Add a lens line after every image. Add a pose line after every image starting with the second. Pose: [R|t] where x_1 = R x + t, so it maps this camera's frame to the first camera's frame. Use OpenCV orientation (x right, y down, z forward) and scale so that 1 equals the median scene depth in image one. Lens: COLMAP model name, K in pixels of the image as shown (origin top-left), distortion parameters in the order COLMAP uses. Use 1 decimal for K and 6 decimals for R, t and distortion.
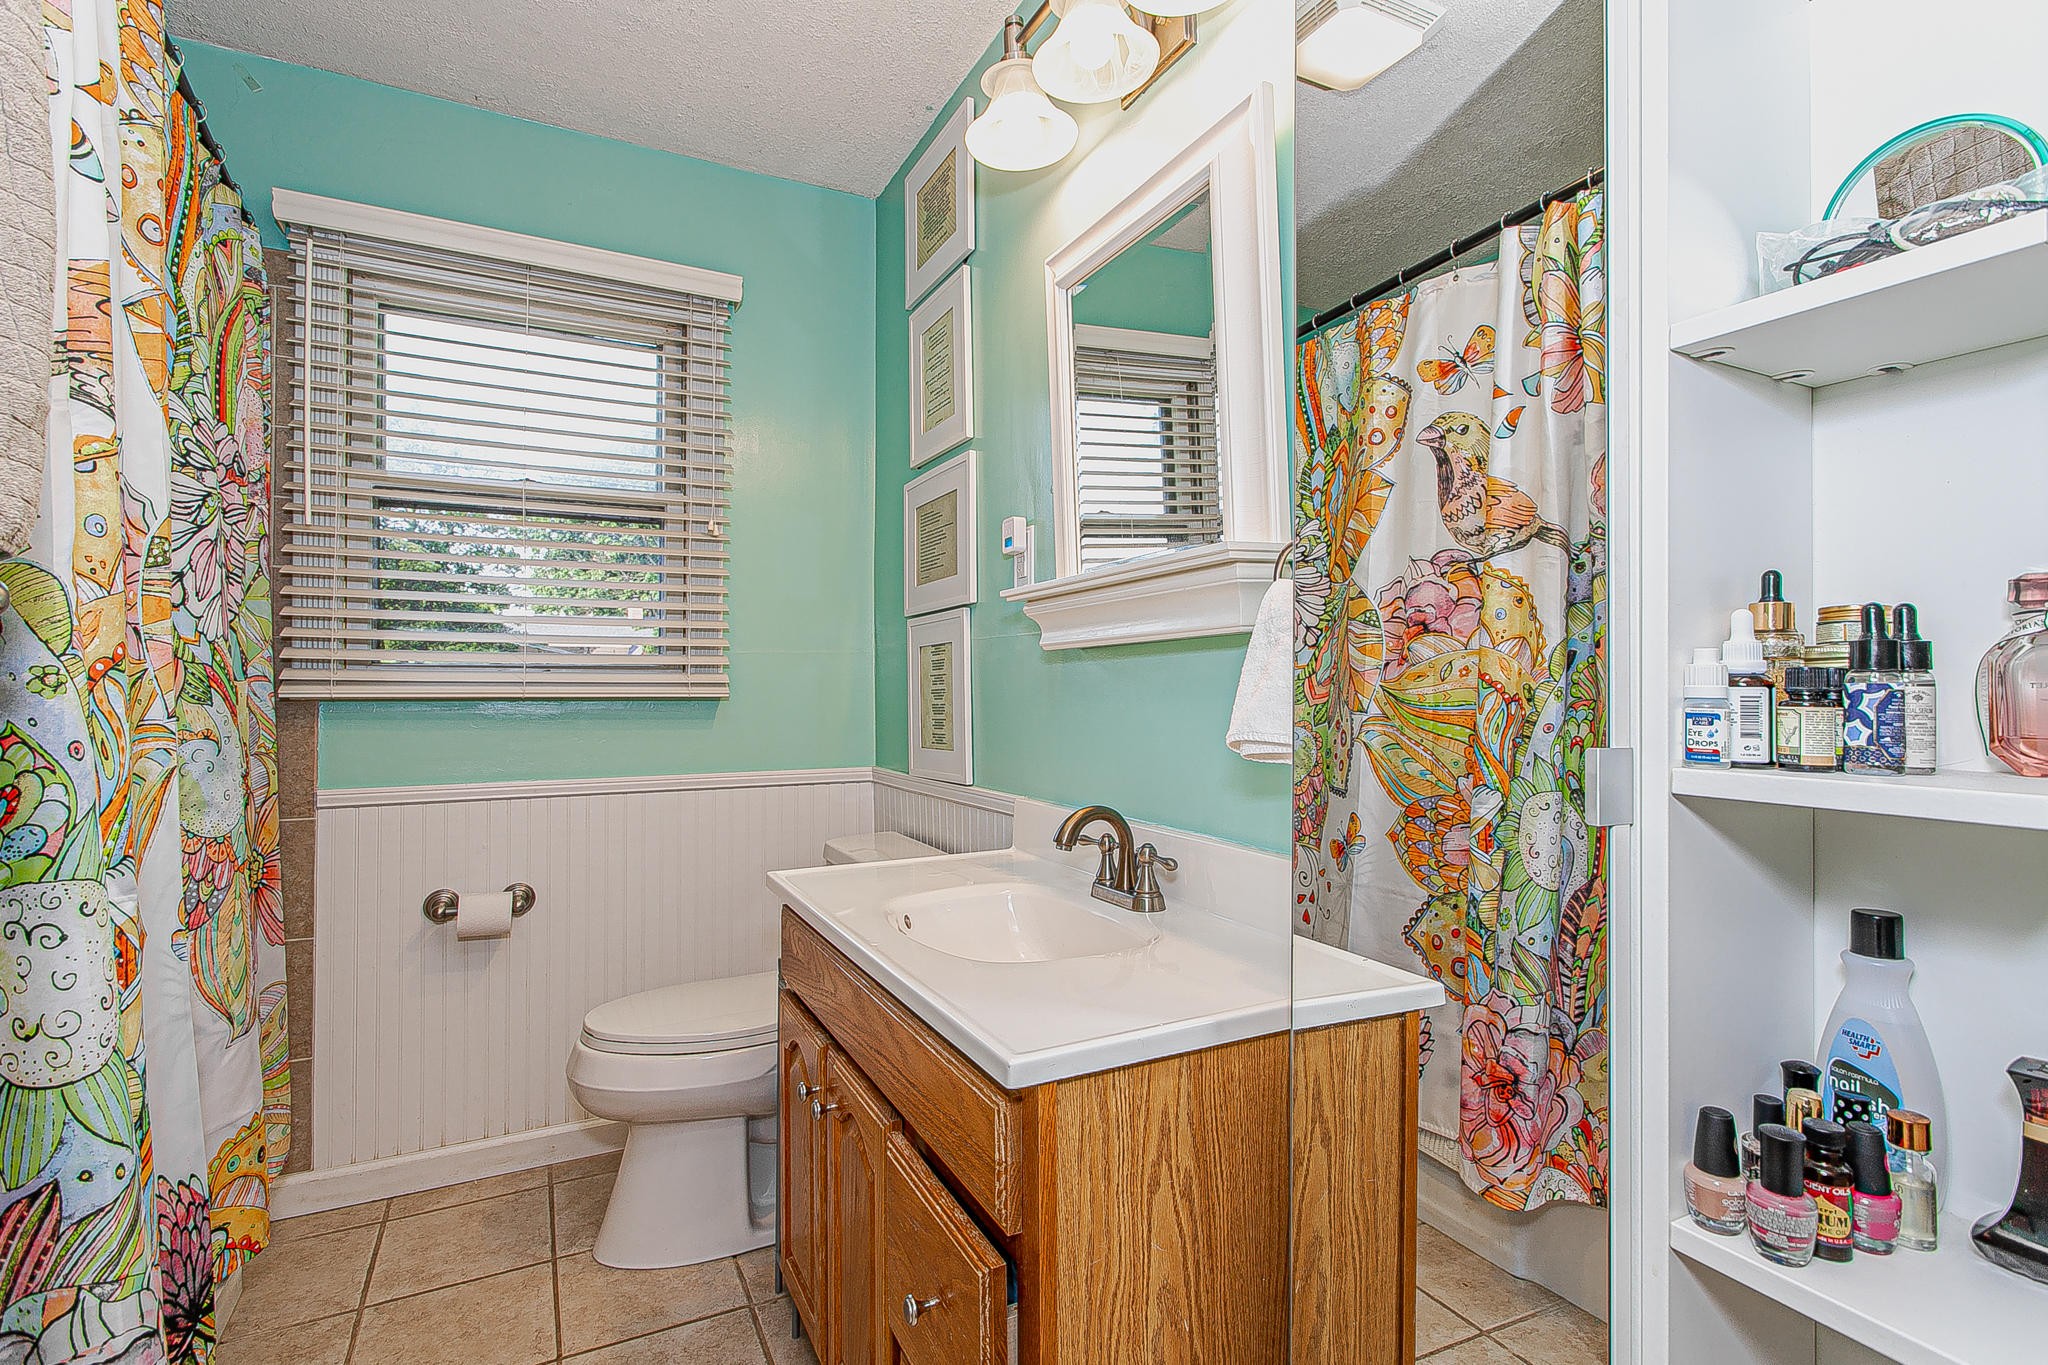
lens RADIAL K [[977.1, 0, 1002.9], [0, 977.1, 684.7], [0, 0, 1]] dist [0.000065, -0.000166]
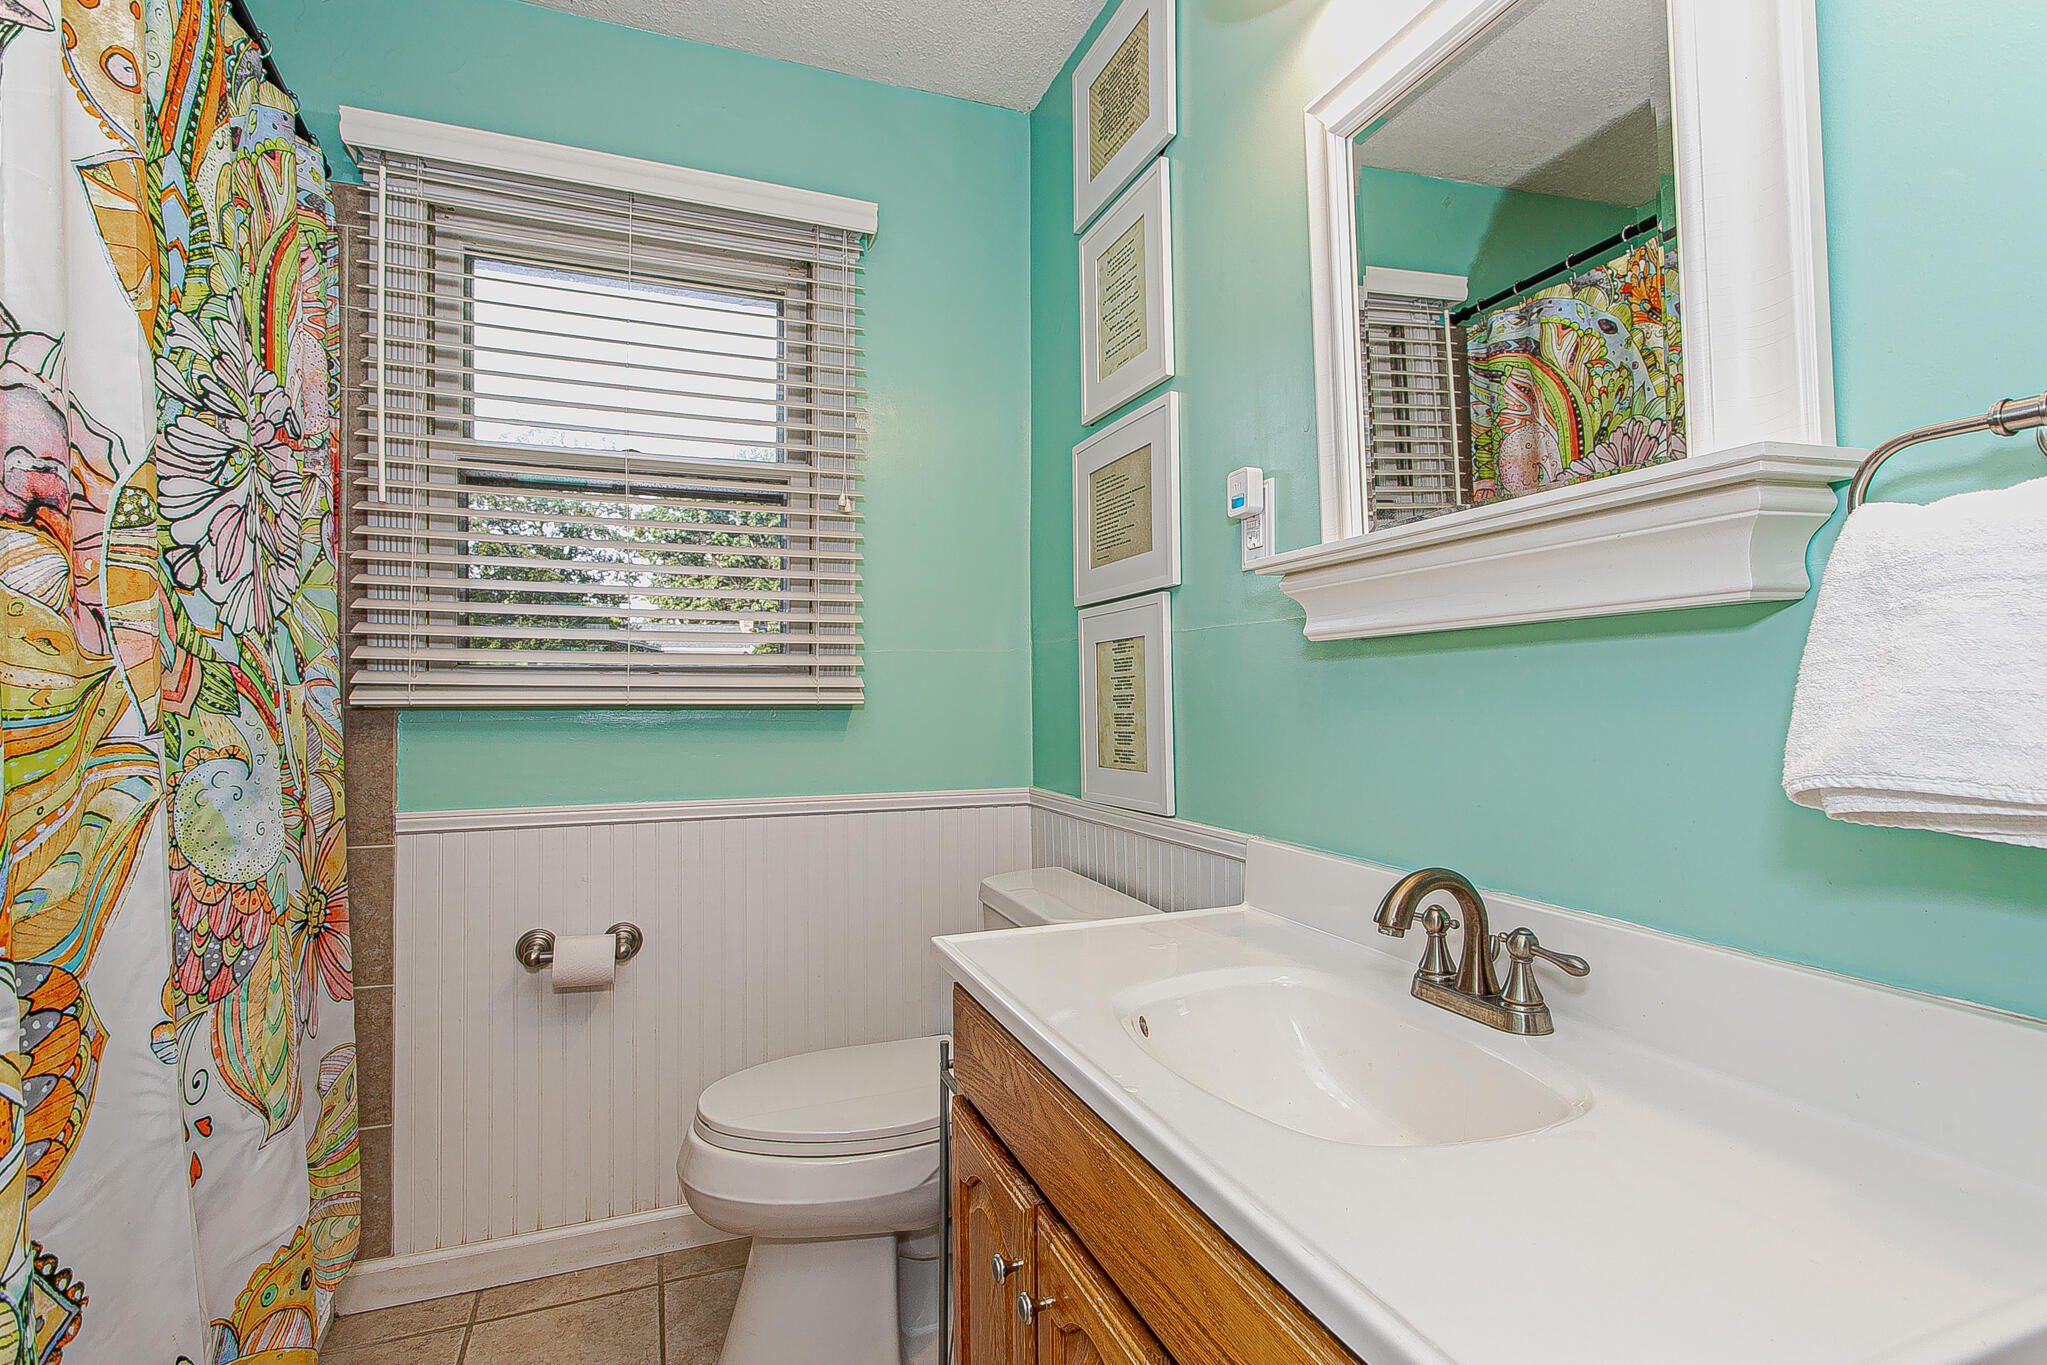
lens RADIAL K [[971.3, 0, 1022.8], [0, 971.3, 703.3], [0, 0, 1]] dist [-0.002078, -0.000059]
pose [[0.996625, 0.000866, -0.082080, -0.091590], [0.000224, 0.999912, 0.013265, 0.000897], [0.082084, -0.013239, 0.996537, 0.217289]]
